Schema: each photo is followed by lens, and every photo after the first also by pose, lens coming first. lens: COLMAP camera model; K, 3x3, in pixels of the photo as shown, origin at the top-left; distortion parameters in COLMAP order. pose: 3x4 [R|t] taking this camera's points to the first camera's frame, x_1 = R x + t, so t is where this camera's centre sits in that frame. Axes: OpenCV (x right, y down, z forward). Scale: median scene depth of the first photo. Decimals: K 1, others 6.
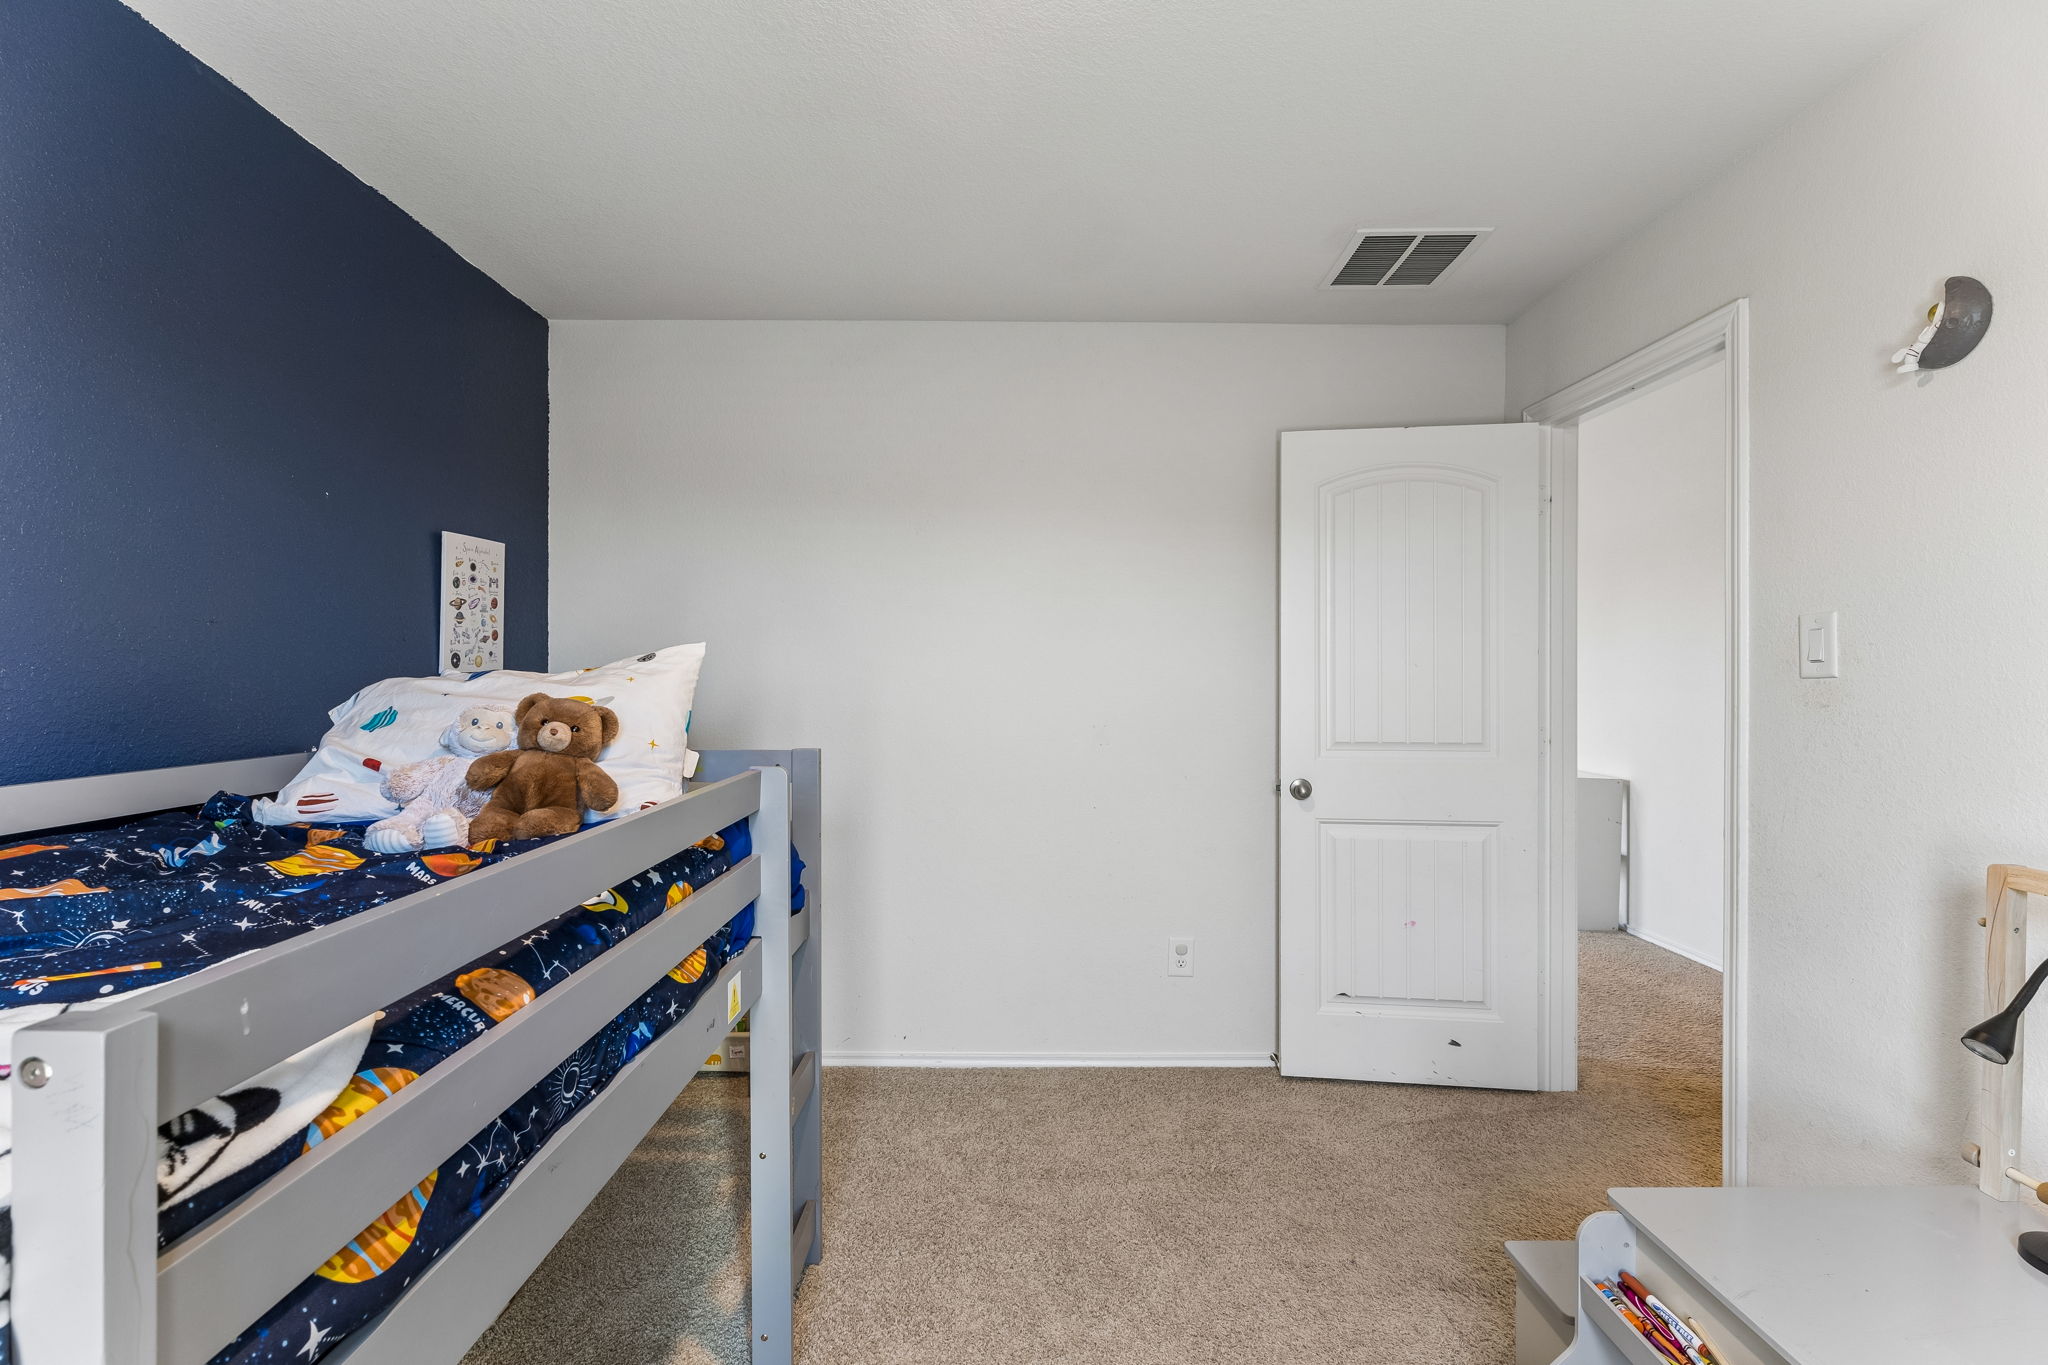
lens RADIAL K [[931.6, 0, 1023.1], [0, 931.6, 676.7], [0, 0, 1]] dist [0.008760, -0.002901]
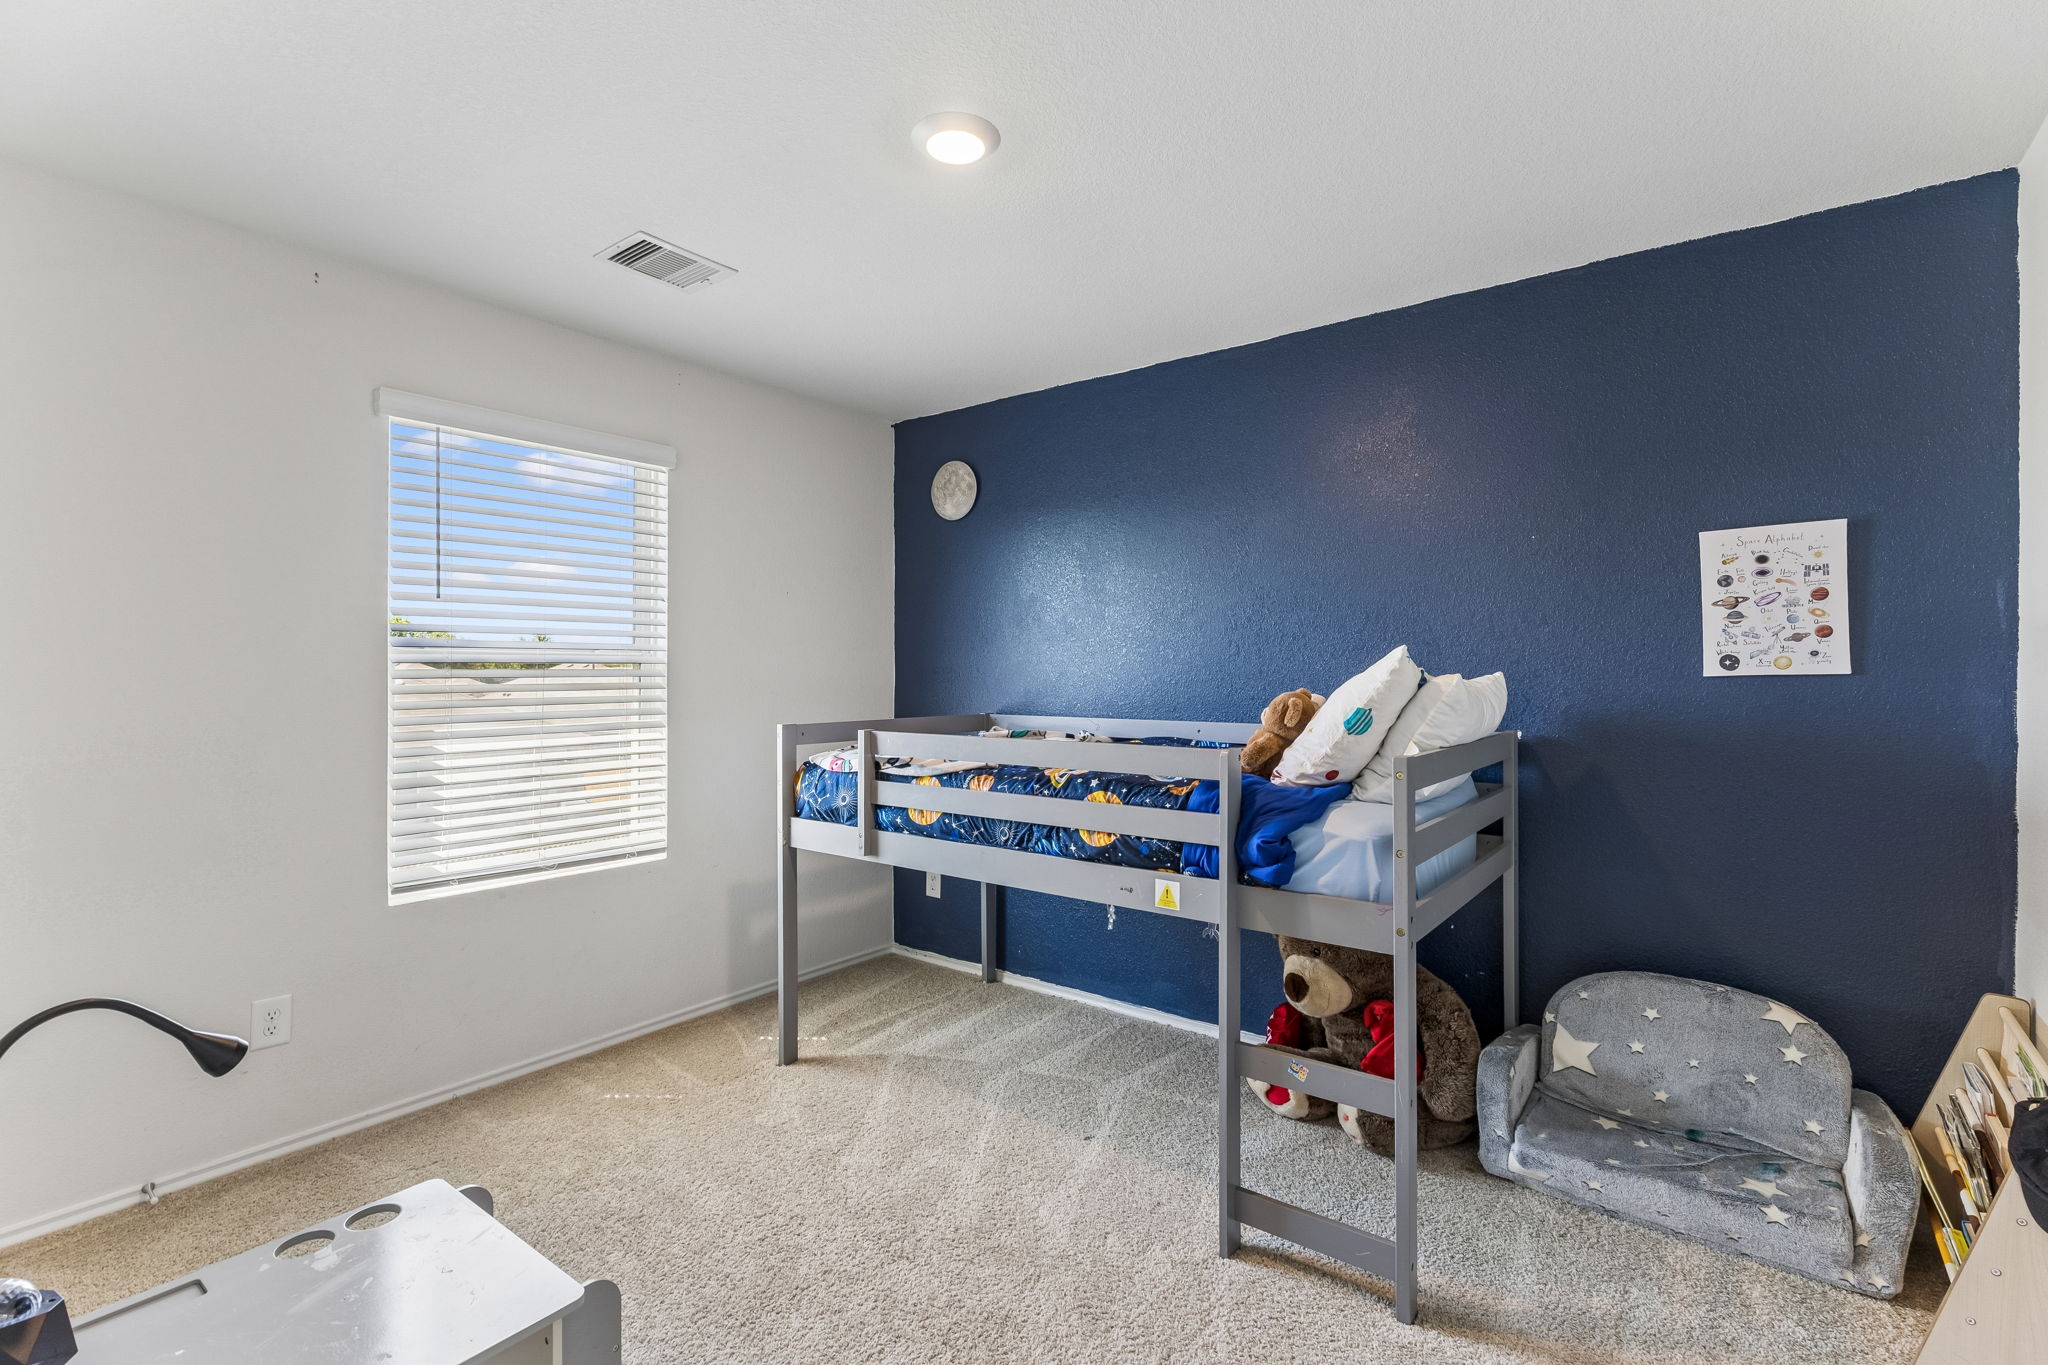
lens RADIAL K [[931.6, 0, 1024.5], [0, 931.6, 677.8], [0, 0, 1]] dist [0.008760, -0.002901]
pose [[-0.600599, -0.000764, -0.799550, 0.578920], [-0.006280, 0.999973, 0.003763, -0.000940], [0.799525, 0.007281, -0.600588, 0.986276]]
